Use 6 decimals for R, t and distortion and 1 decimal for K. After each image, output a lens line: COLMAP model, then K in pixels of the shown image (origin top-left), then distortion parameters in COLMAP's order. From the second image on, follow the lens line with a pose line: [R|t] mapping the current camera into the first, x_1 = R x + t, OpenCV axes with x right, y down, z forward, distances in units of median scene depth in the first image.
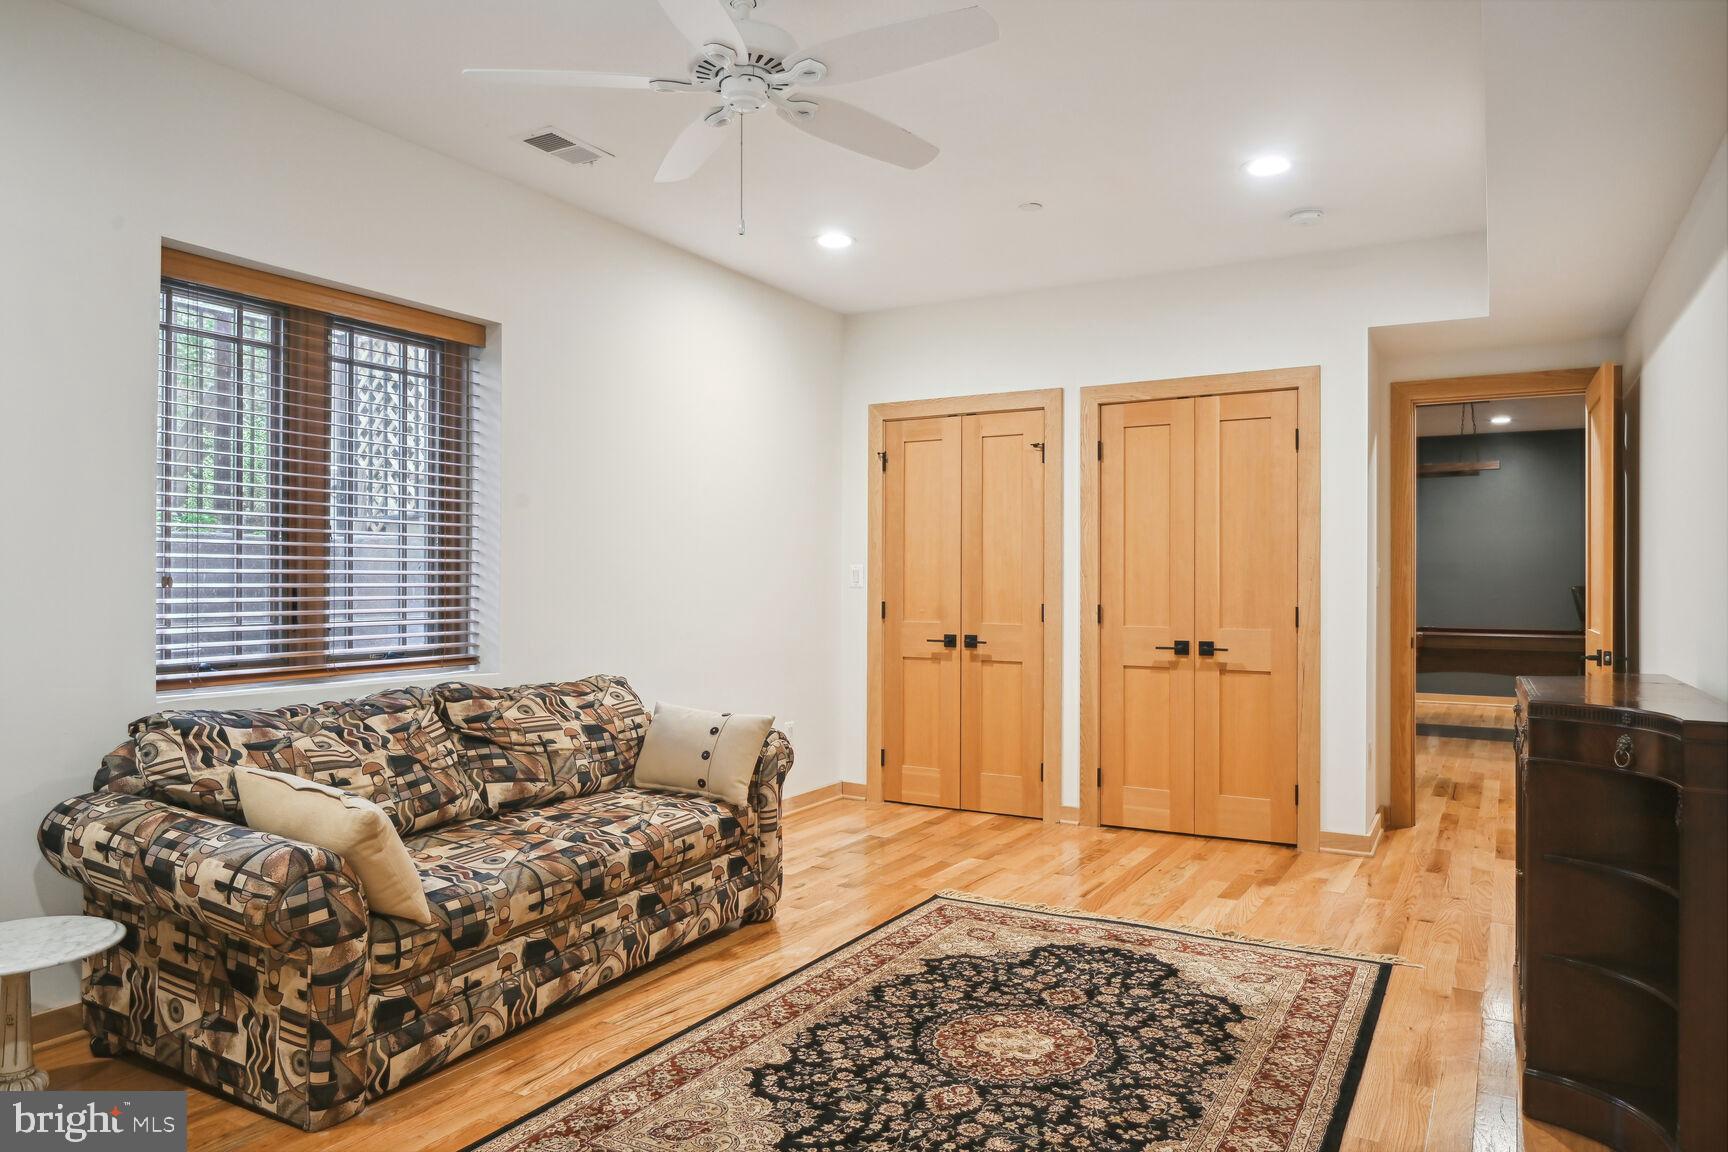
lens RADIAL K [[1099.0, 0, 870.6], [0, 1099.0, 578.5], [0, 0, 1]] dist [-0.009524, -0.001374]
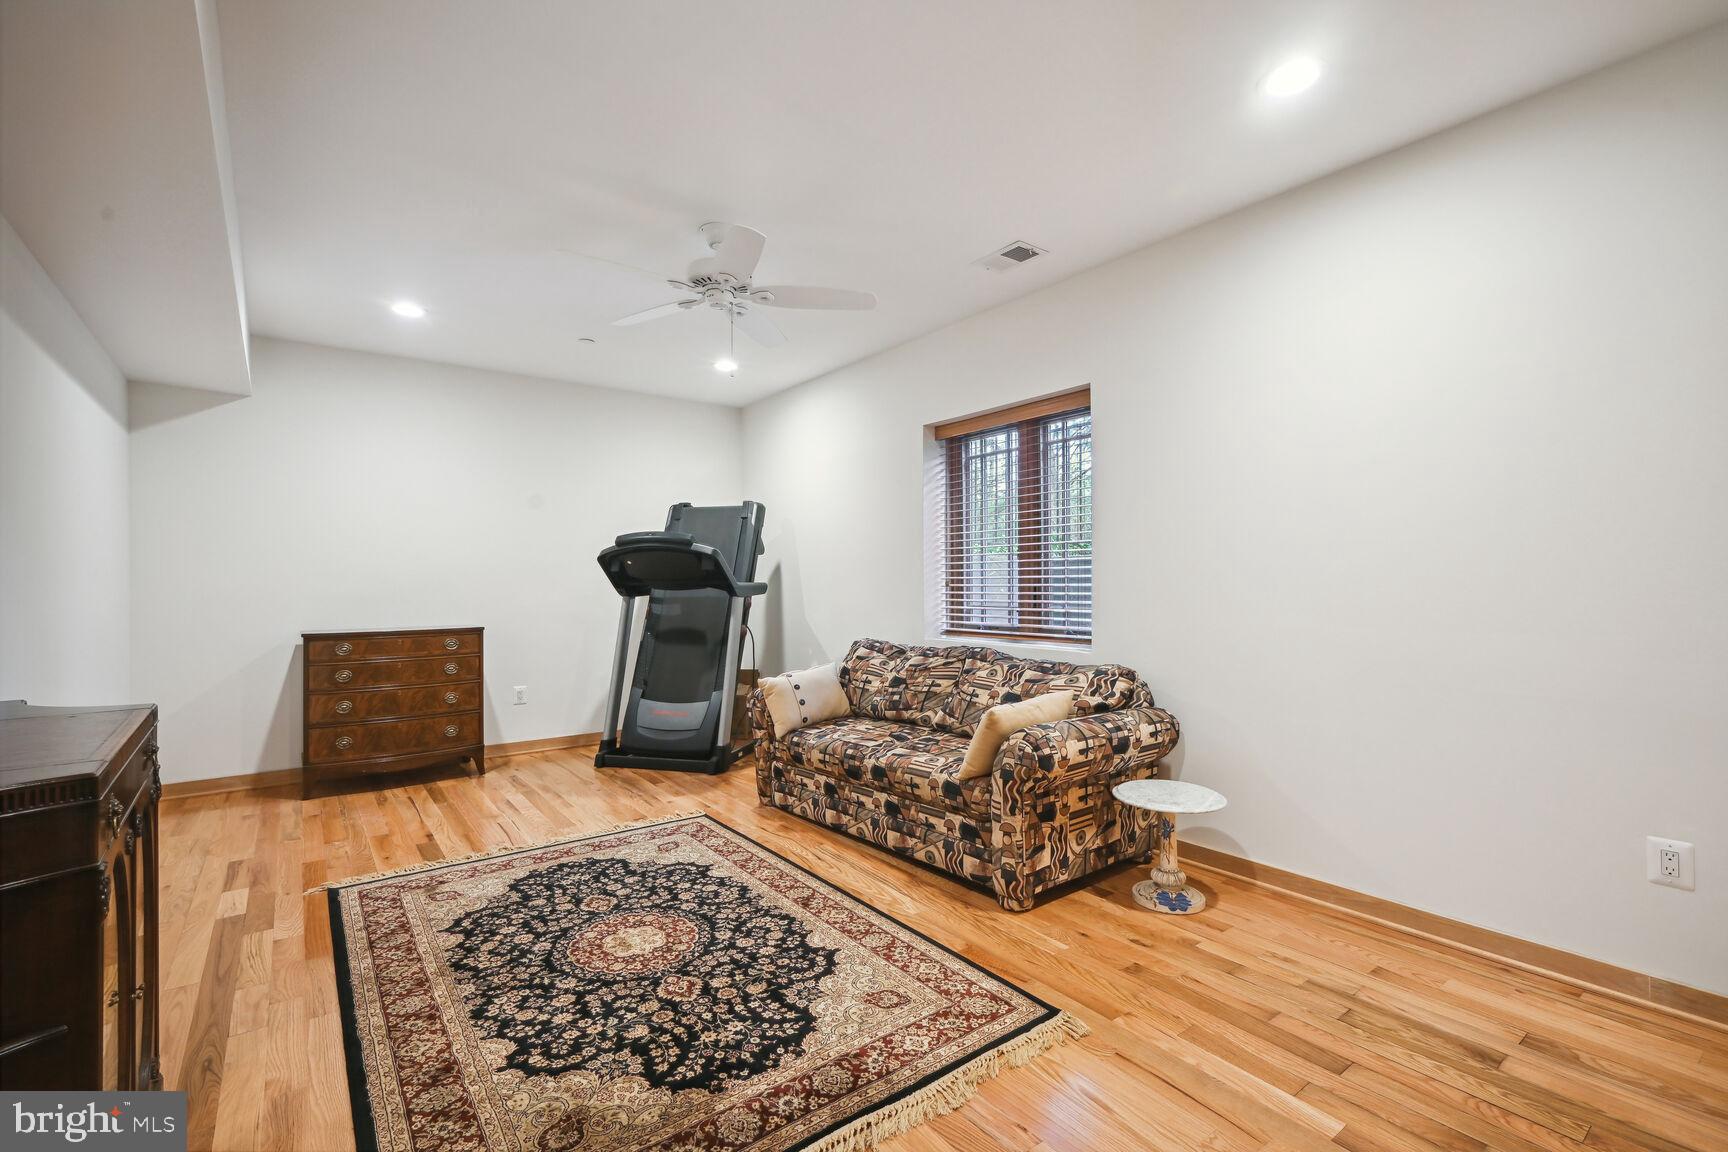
lens RADIAL K [[756.4, 0, 874.5], [0, 756.4, 577.4], [0, 0, 1]] dist [0.004814, 0.000199]
pose [[-0.378610, -0.006211, -0.925536, 0.777183], [0.009035, 0.999905, -0.010406, 0.005419], [0.925512, -0.012302, -0.378518, 1.460735]]
